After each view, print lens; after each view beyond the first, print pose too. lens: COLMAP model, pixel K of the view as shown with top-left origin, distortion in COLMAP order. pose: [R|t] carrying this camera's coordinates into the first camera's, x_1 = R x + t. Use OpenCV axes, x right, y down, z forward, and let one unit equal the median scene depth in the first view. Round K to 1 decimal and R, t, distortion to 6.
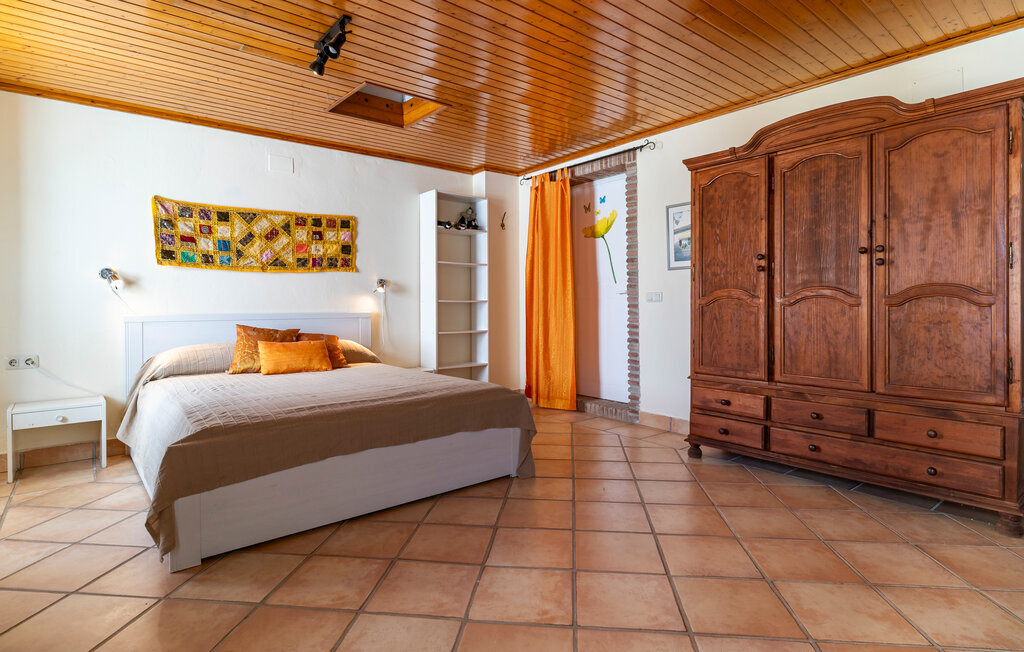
lens RADIAL K [[528.6, 0, 512.4], [0, 528.6, 312.0], [0, 0, 1]] dist [0.000378, -0.001193]
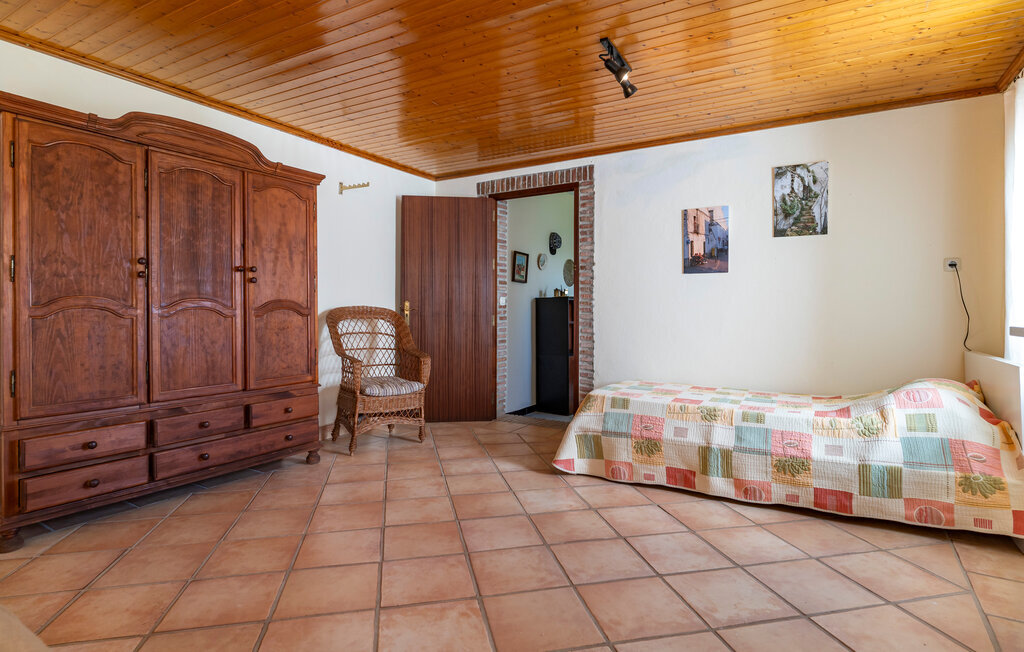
lens RADIAL K [[528.6, 0, 512.4], [0, 528.6, 312.0], [0, 0, 1]] dist [0.000378, -0.001193]
pose [[-0.323751, 0.002749, 0.946138, -0.589651], [0.015599, 0.999875, 0.002433, -0.014687], [-0.946014, 0.015547, -0.323754, 0.768339]]
